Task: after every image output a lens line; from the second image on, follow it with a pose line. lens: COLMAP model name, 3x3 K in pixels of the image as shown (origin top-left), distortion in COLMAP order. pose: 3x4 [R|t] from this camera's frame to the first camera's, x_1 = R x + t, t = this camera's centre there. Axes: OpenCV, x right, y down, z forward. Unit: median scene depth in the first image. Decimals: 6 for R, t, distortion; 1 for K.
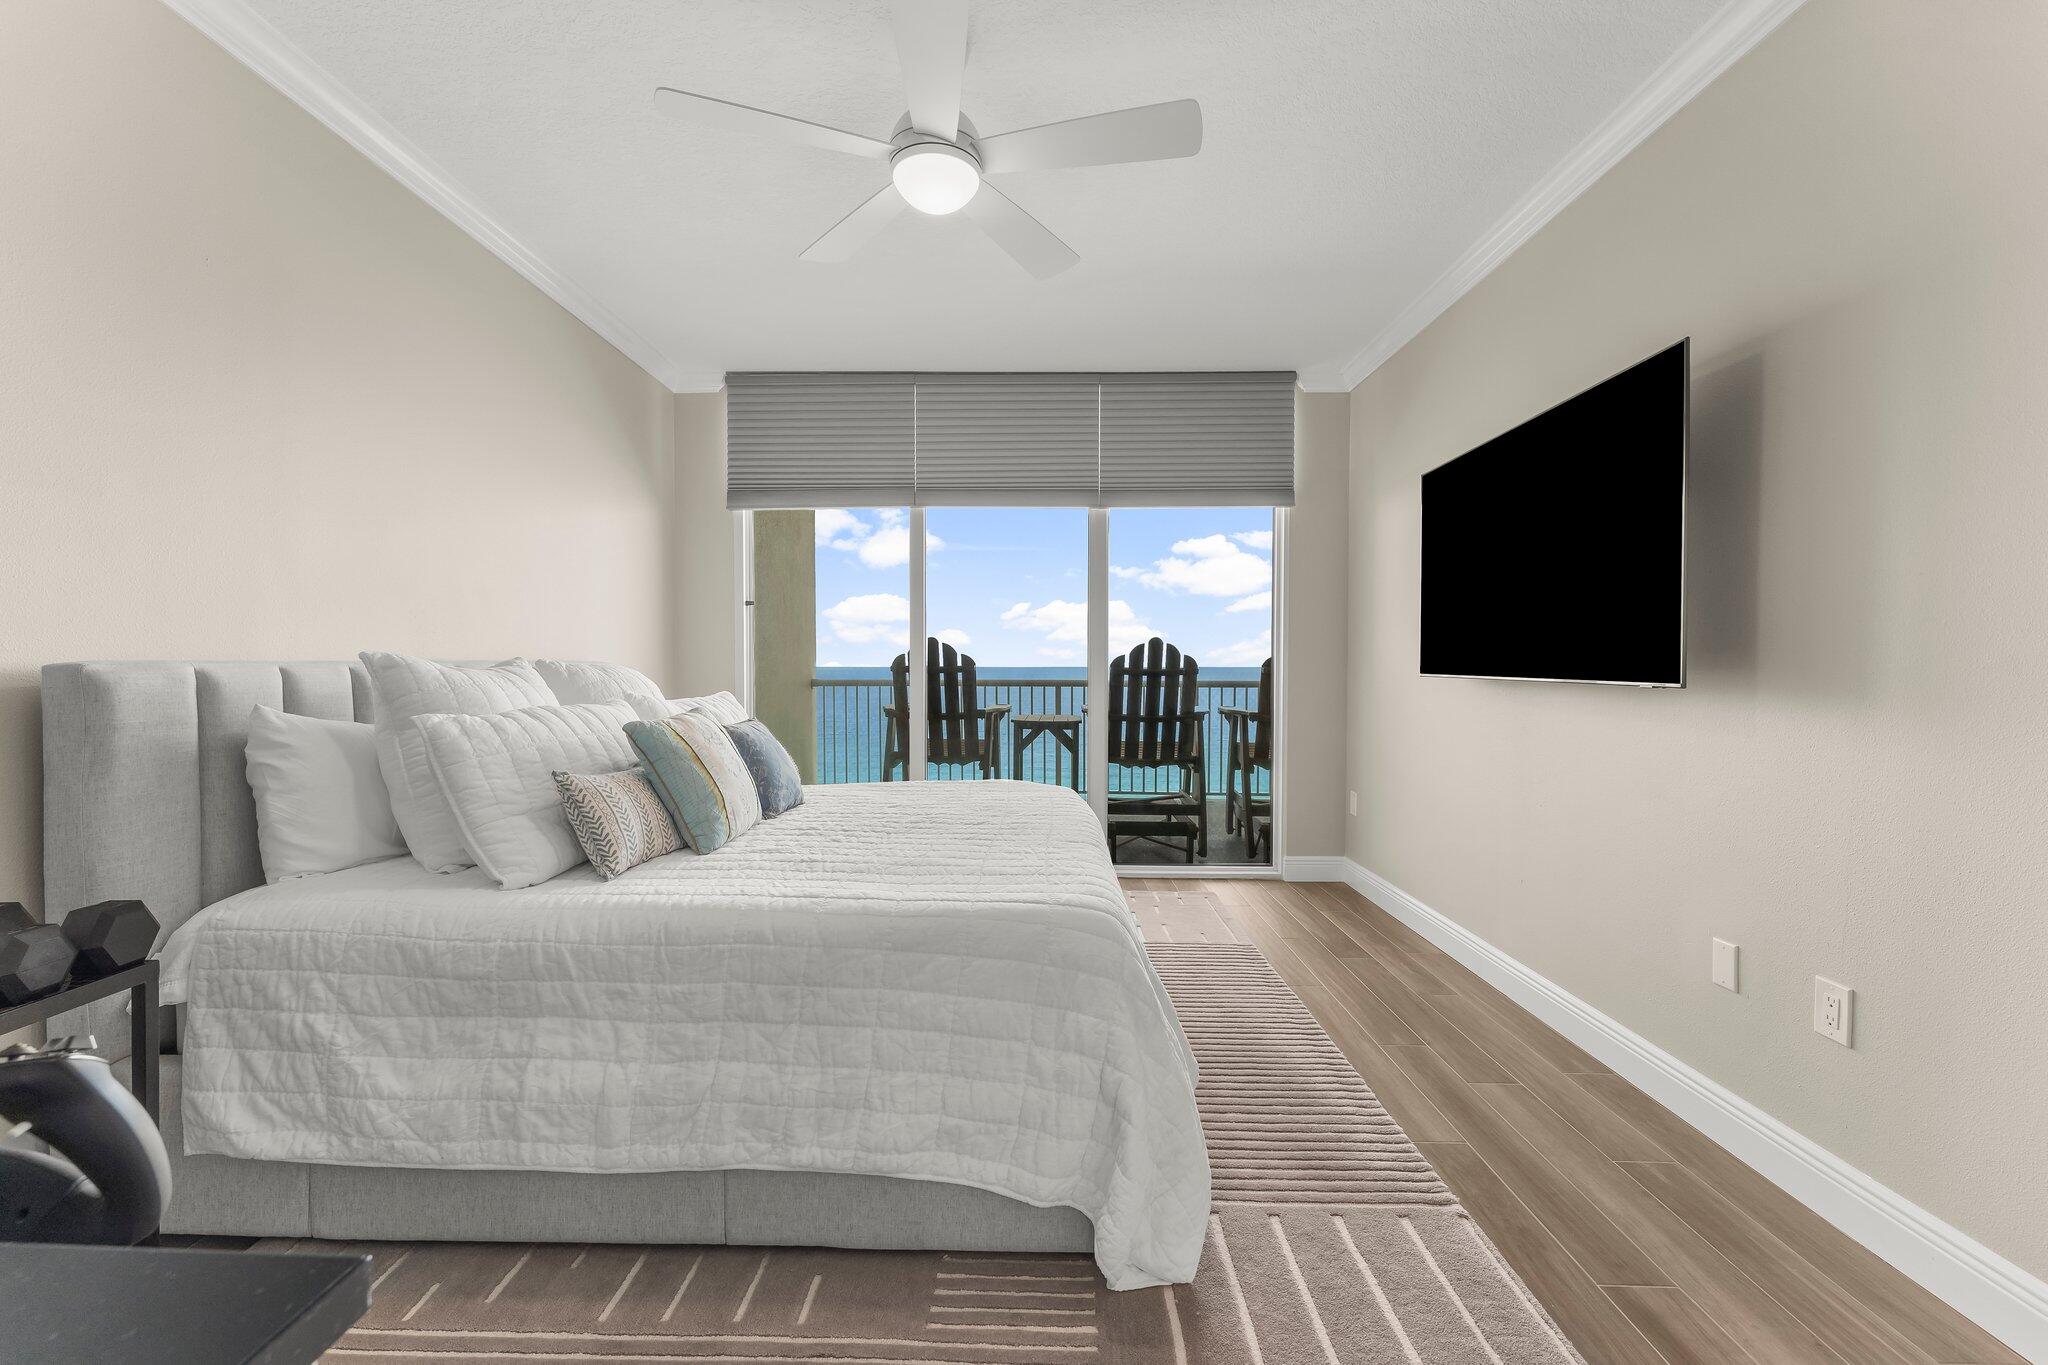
lens RADIAL K [[842.8, 0, 1021.2], [0, 842.8, 691.7], [0, 0, 1]] dist [0.001305, 0.000465]
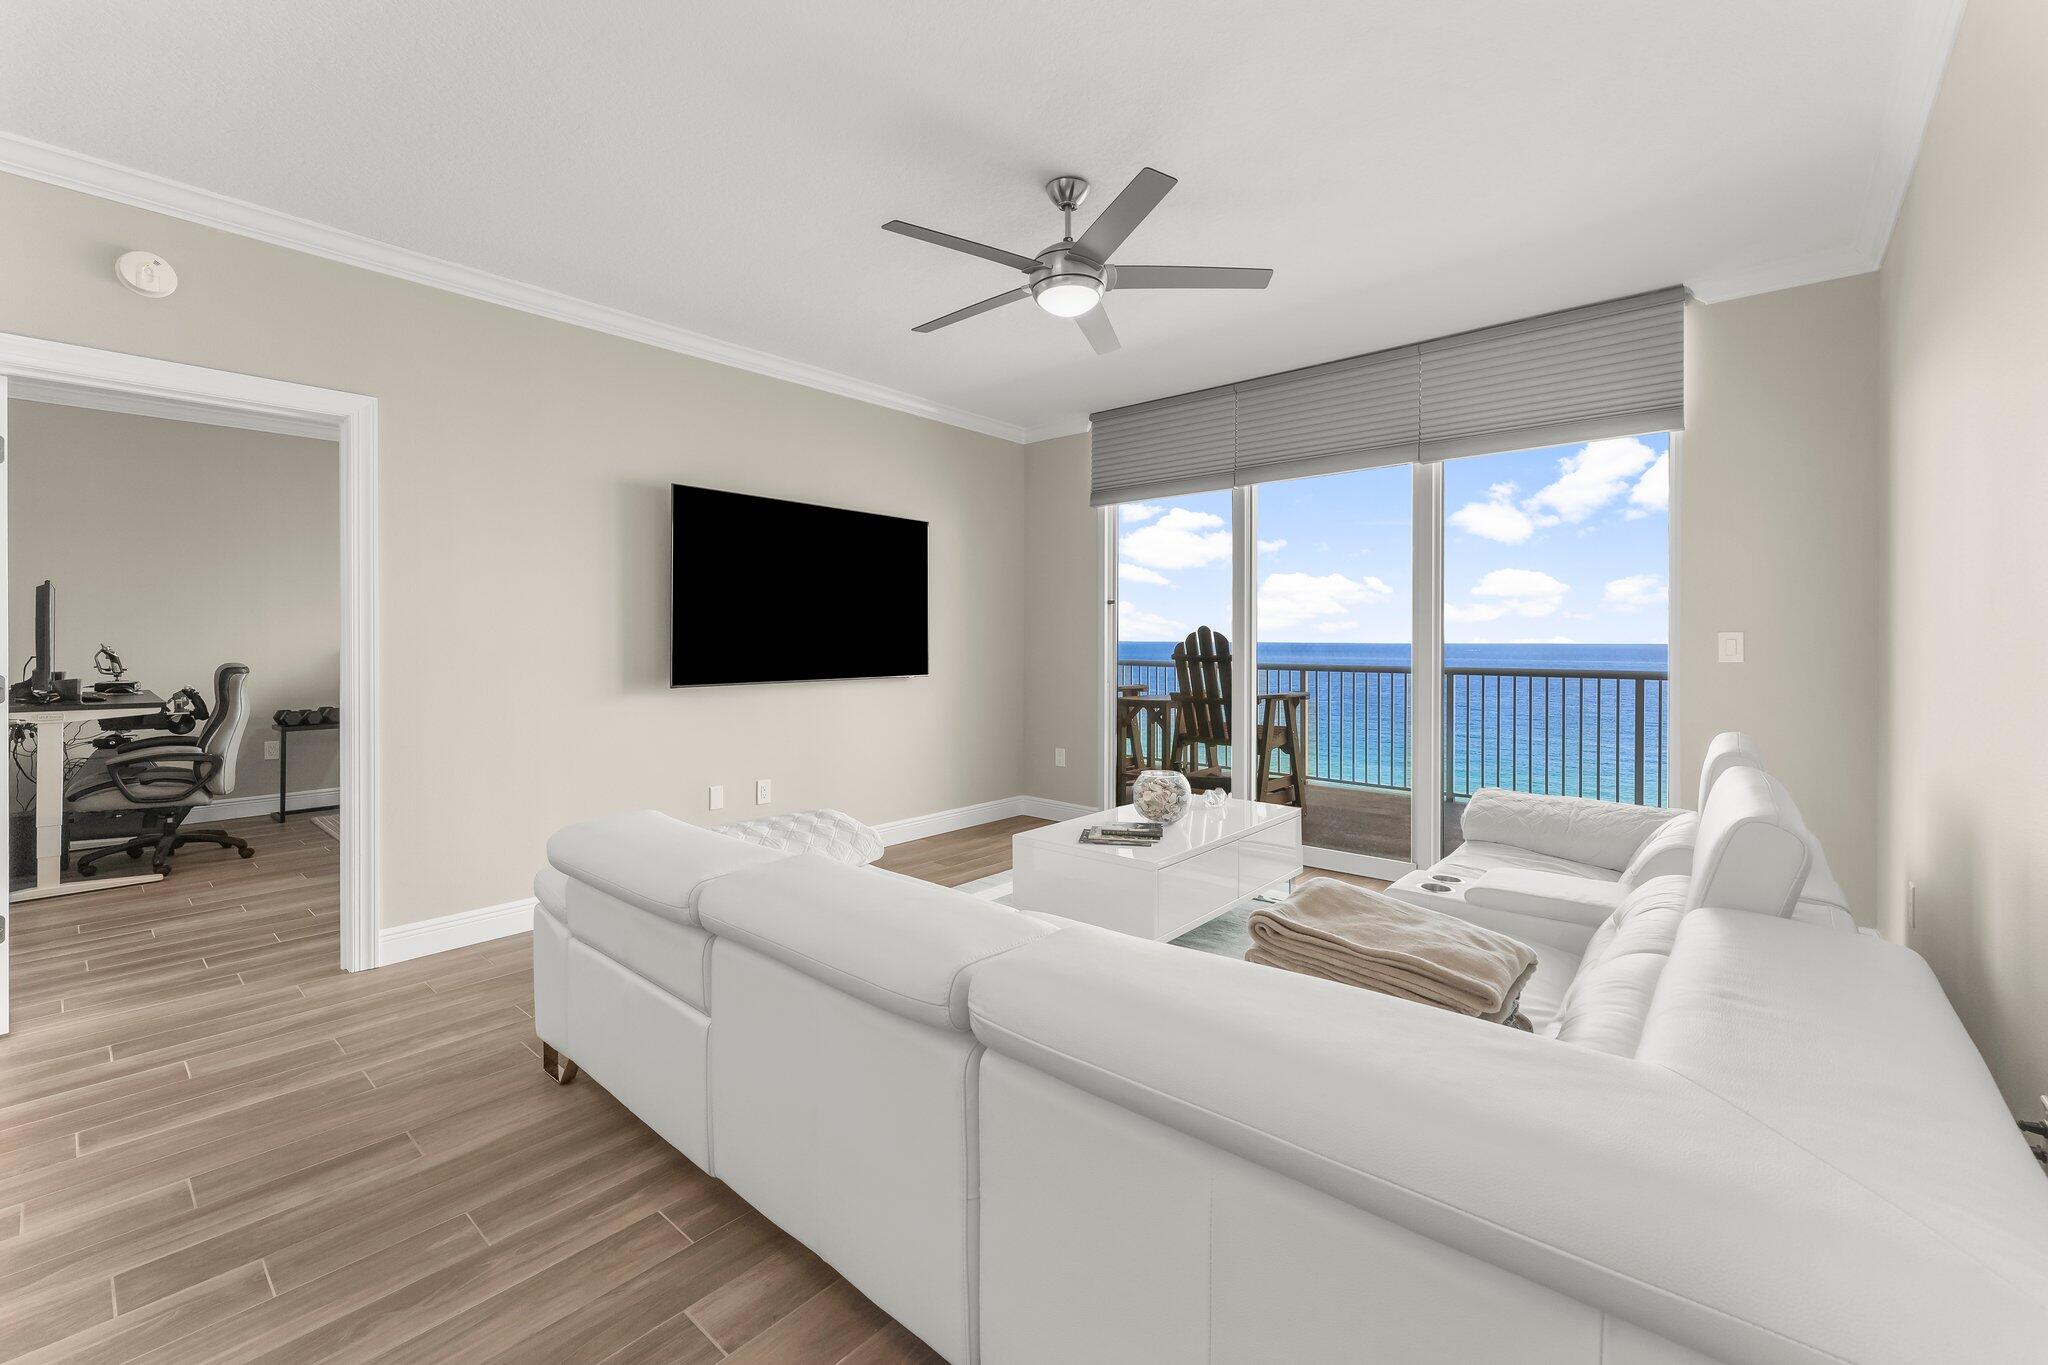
lens RADIAL K [[842.8, 0, 1041.2], [0, 842.8, 662.8], [0, 0, 1]] dist [0.001305, 0.000465]
pose [[0.790602, 0.010700, -0.612237, 0.733611], [-0.021937, 0.999700, -0.010857, 0.000123], [0.611937, 0.022014, 0.790600, 0.011244]]
